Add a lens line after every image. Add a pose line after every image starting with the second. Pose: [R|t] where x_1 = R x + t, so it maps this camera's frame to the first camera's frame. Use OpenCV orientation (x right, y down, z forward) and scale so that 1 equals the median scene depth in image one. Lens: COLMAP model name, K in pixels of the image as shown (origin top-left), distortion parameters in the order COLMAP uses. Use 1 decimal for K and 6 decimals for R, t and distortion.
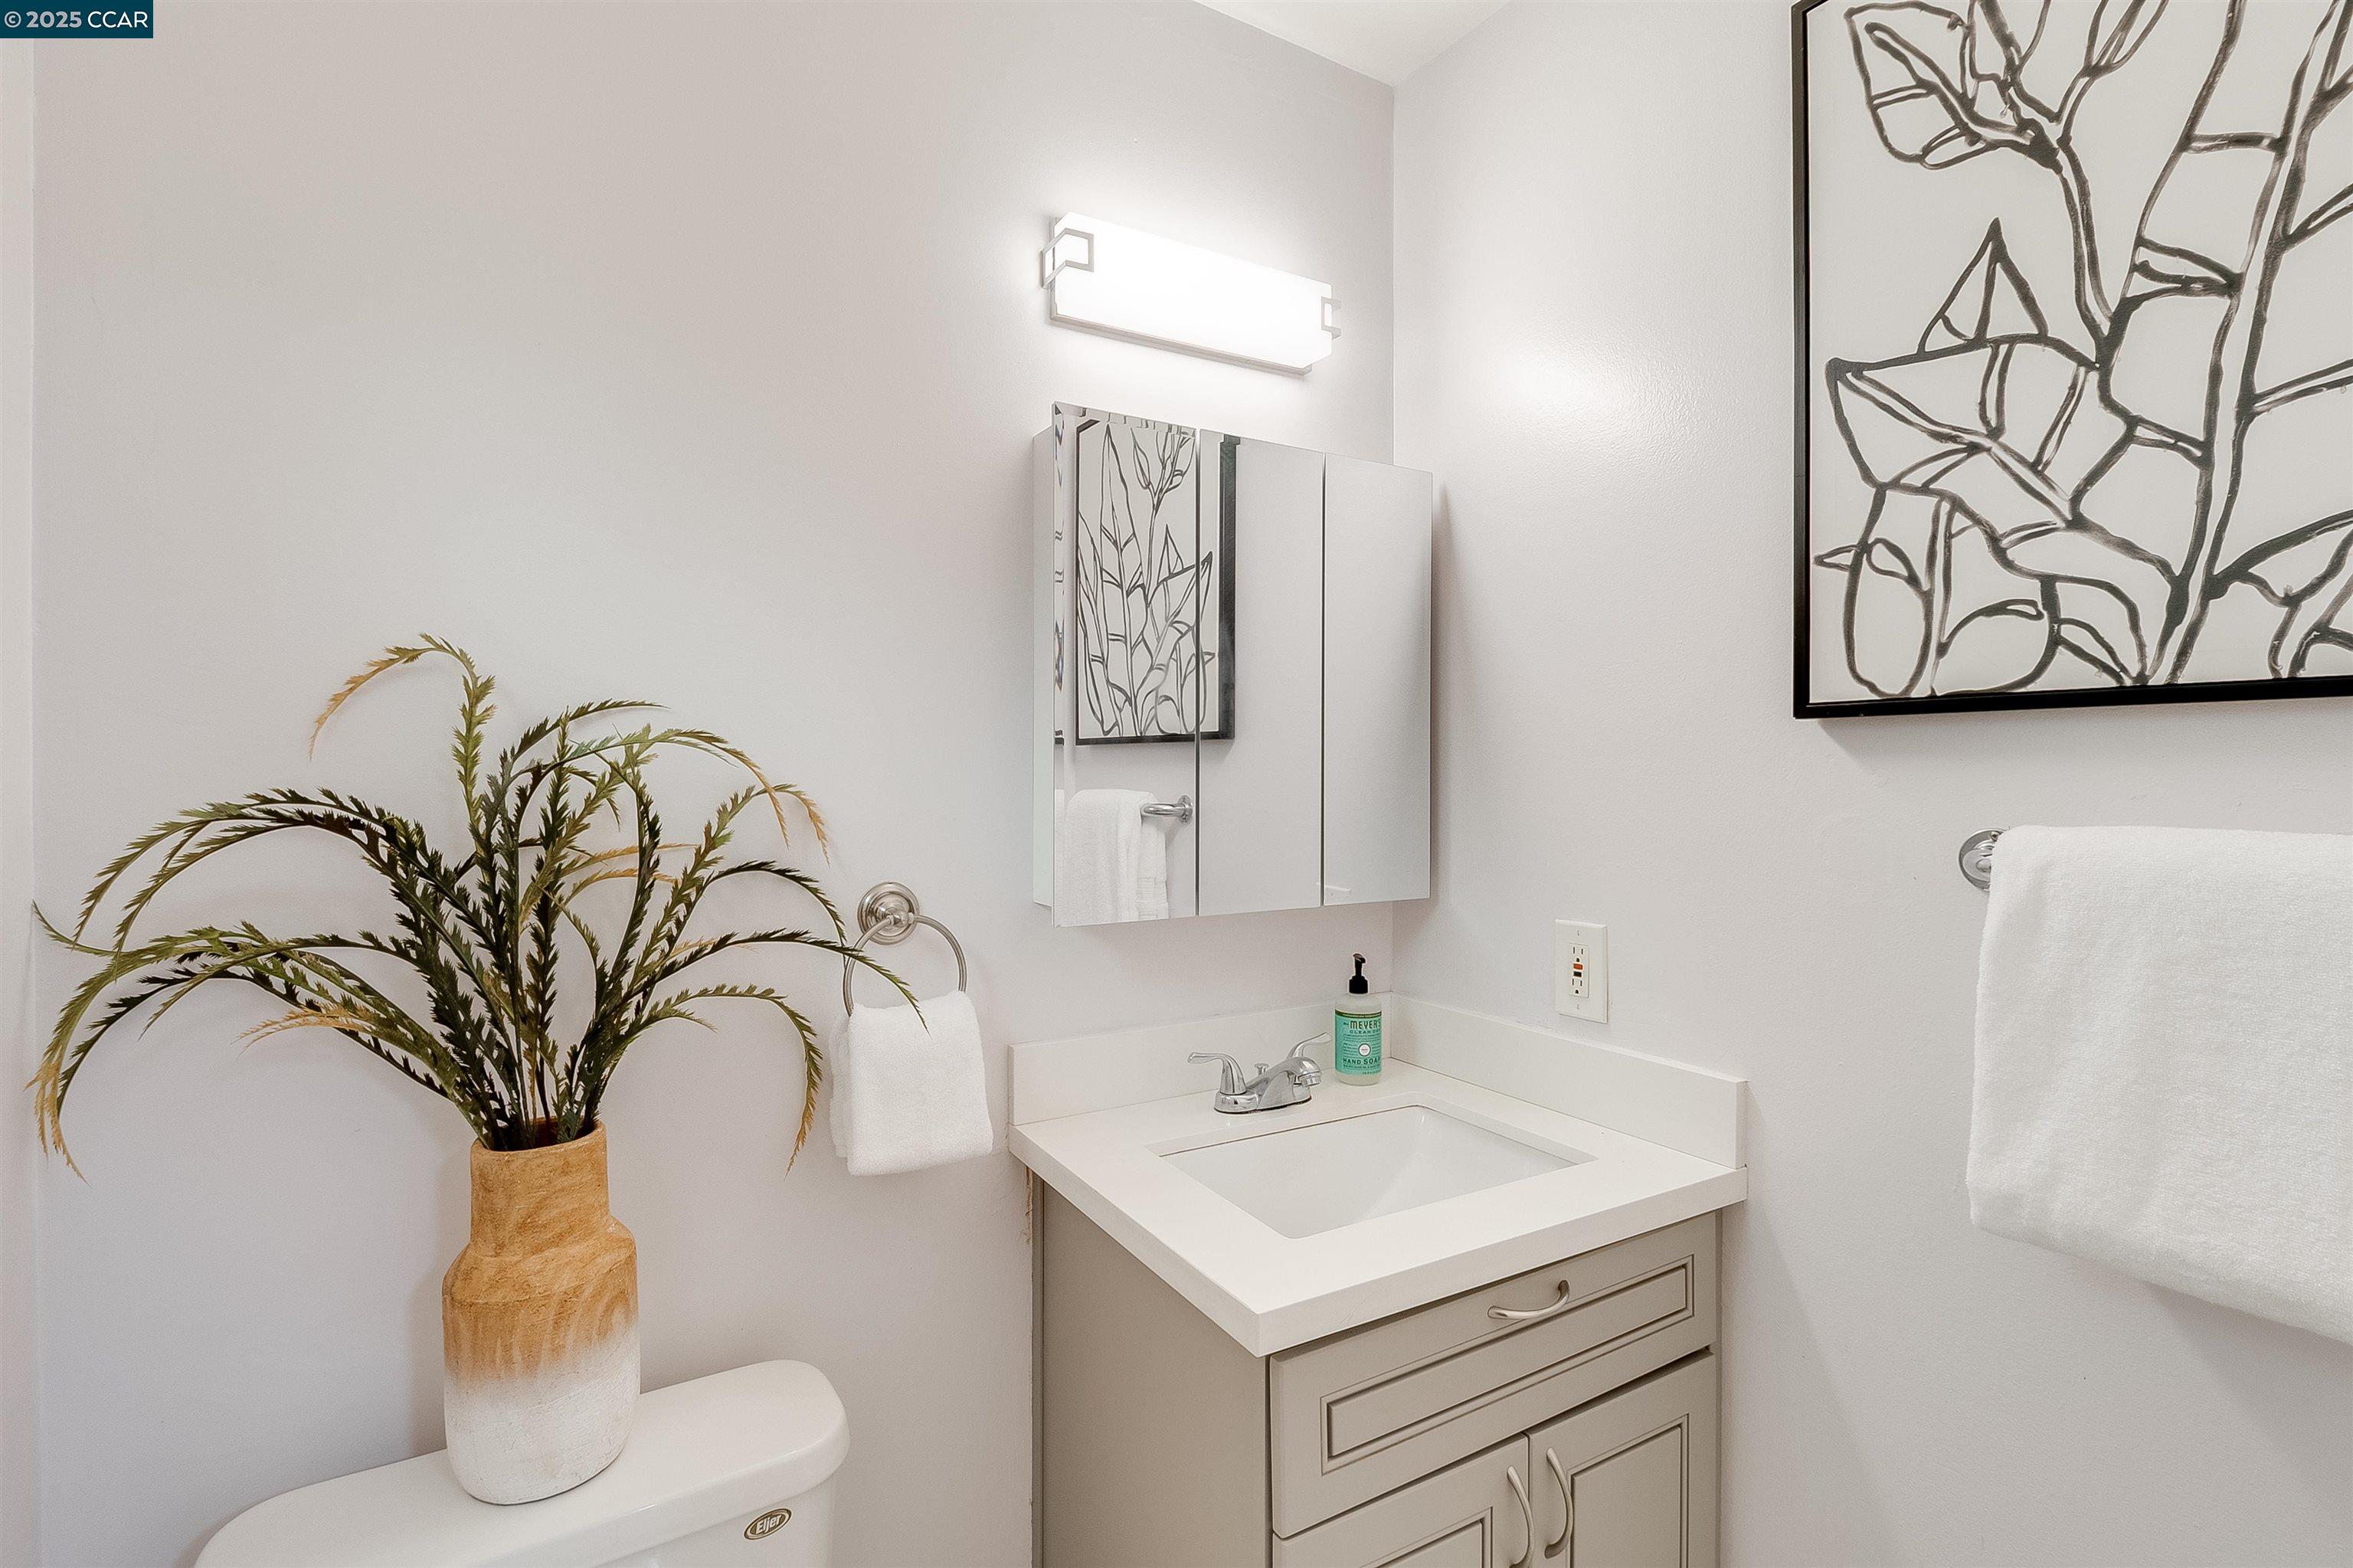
lens RADIAL K [[1181.6, 0, 1176.5], [0, 1181.6, 784.0], [0, 0, 1]] dist [-0.014724, -0.000178]
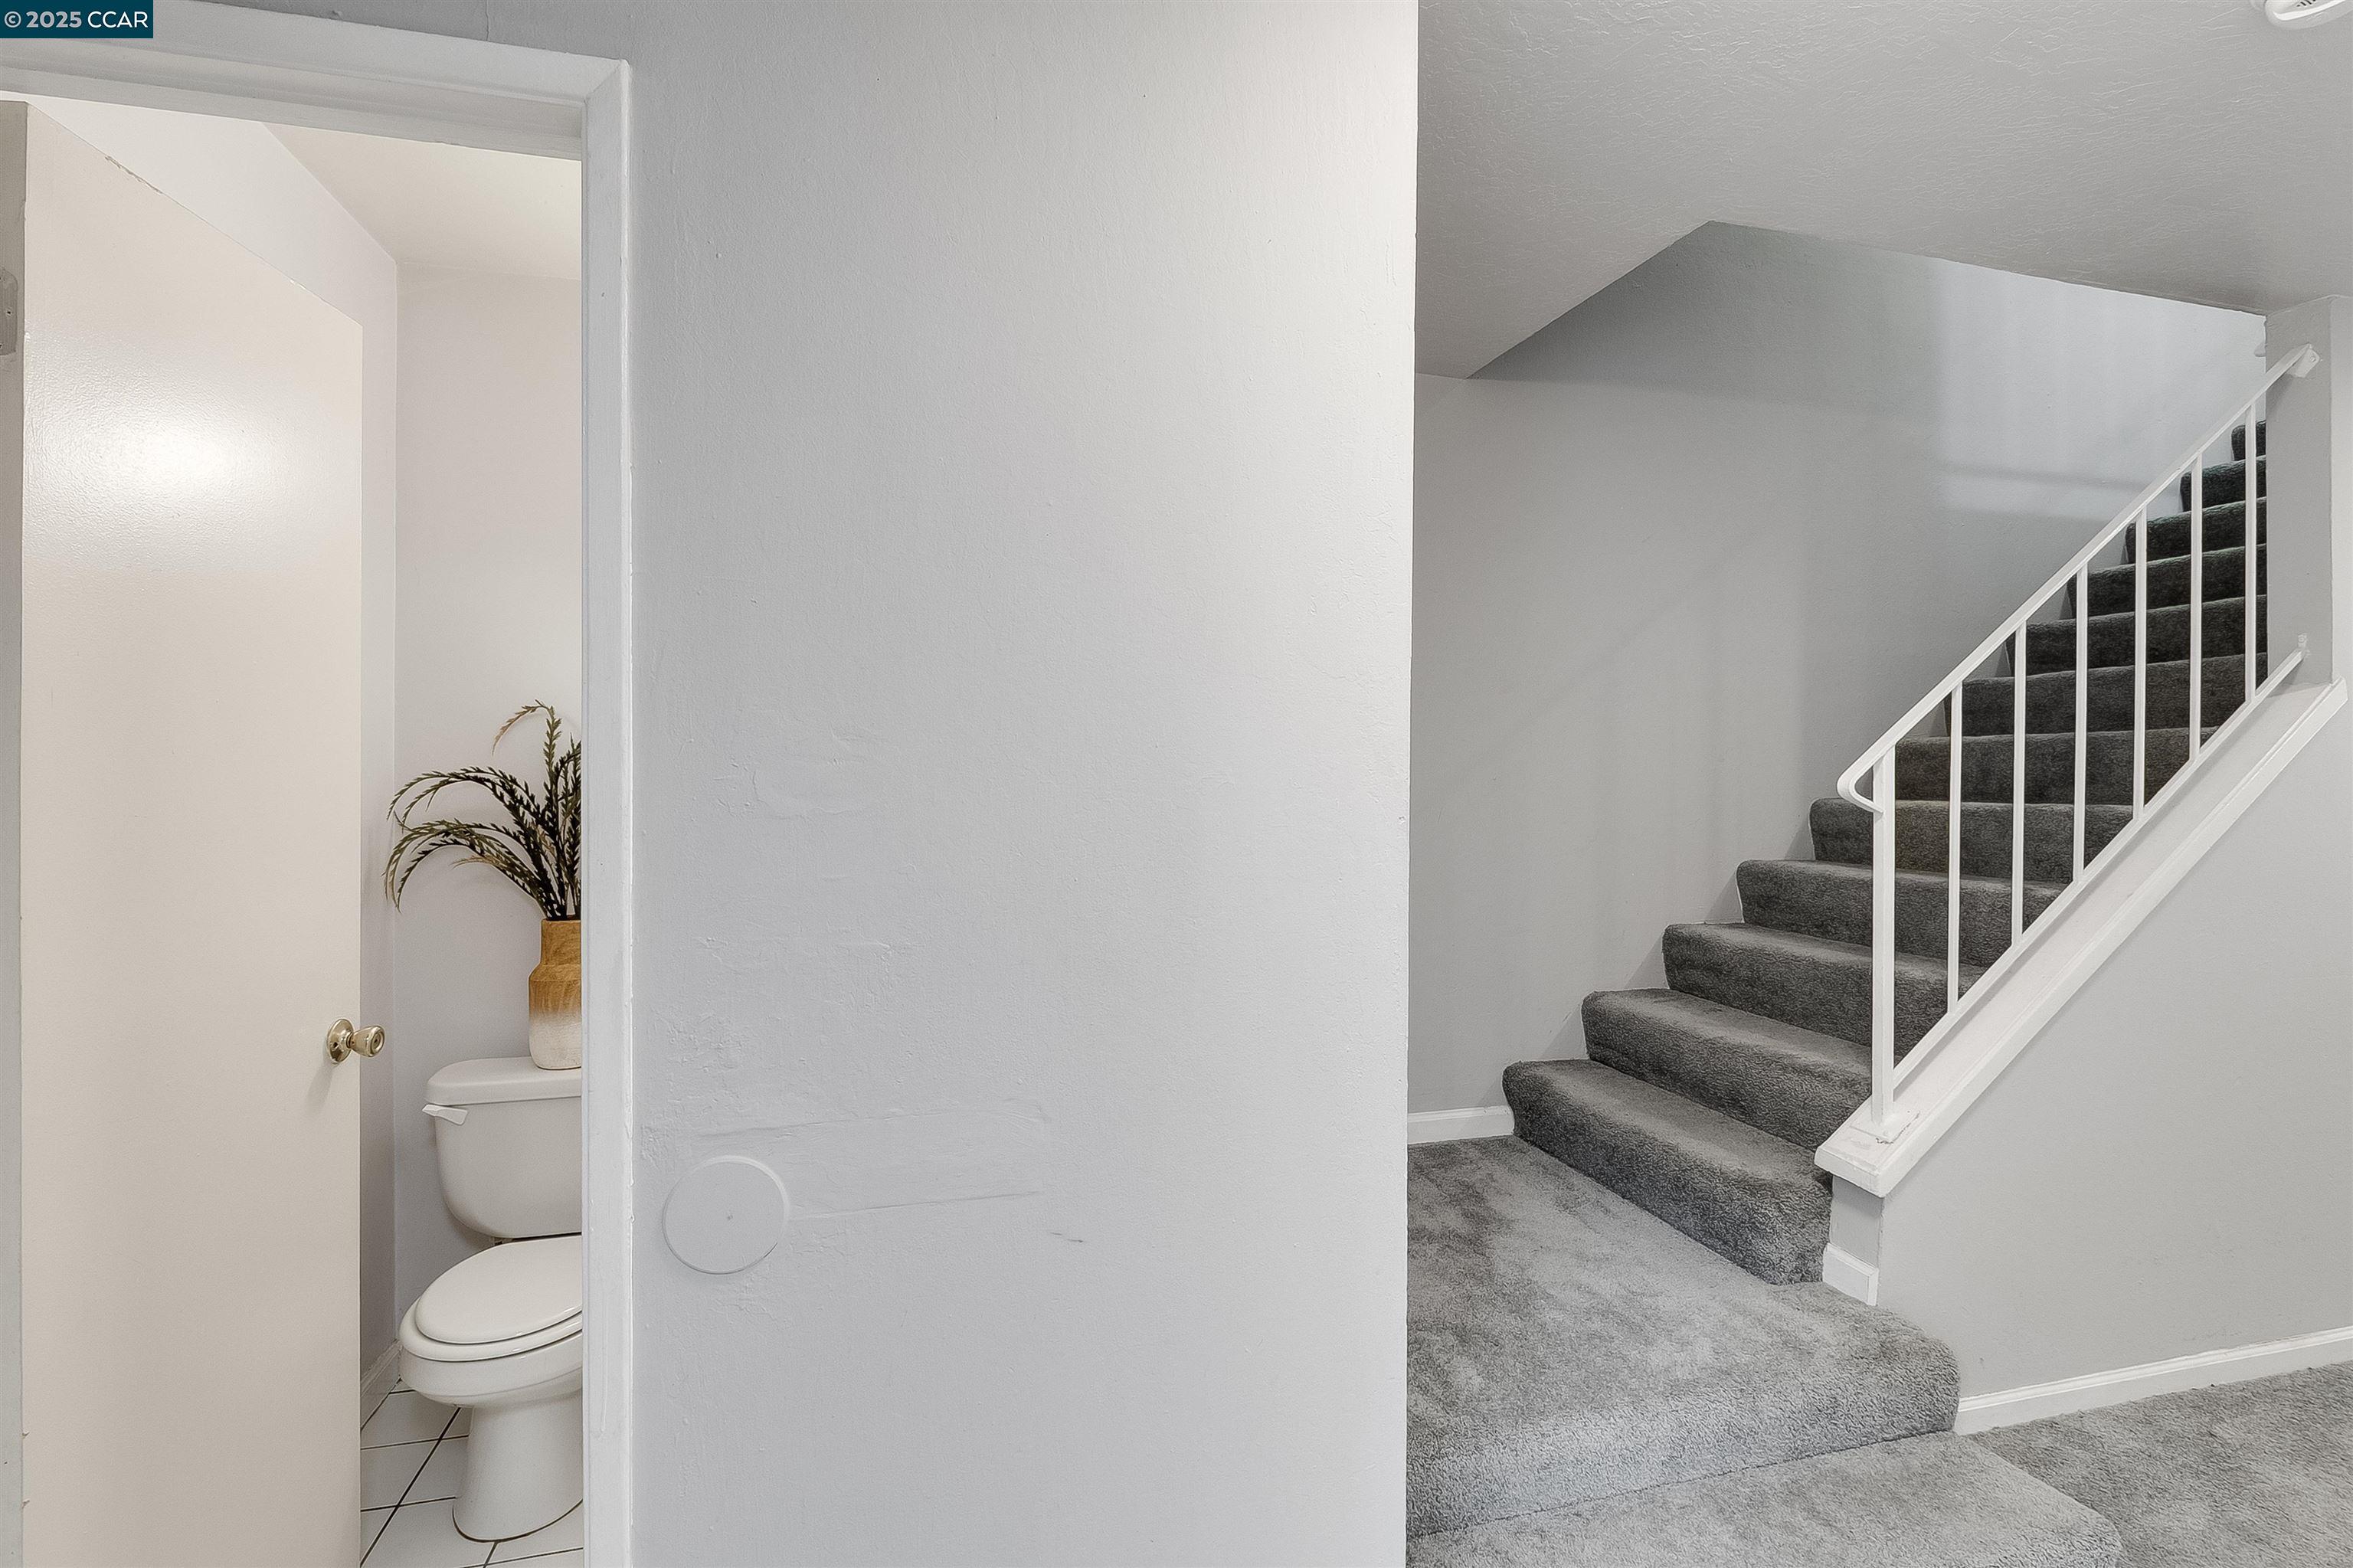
lens RADIAL K [[1181.6, 0, 1176.5], [0, 1181.6, 784.0], [0, 0, 1]] dist [-0.014724, -0.000178]
pose [[0.956672, 0.010492, -0.290980, 1.308679], [-0.010393, 0.999944, 0.001886, 0.019965], [0.290983, 0.001220, 0.956727, -0.891287]]
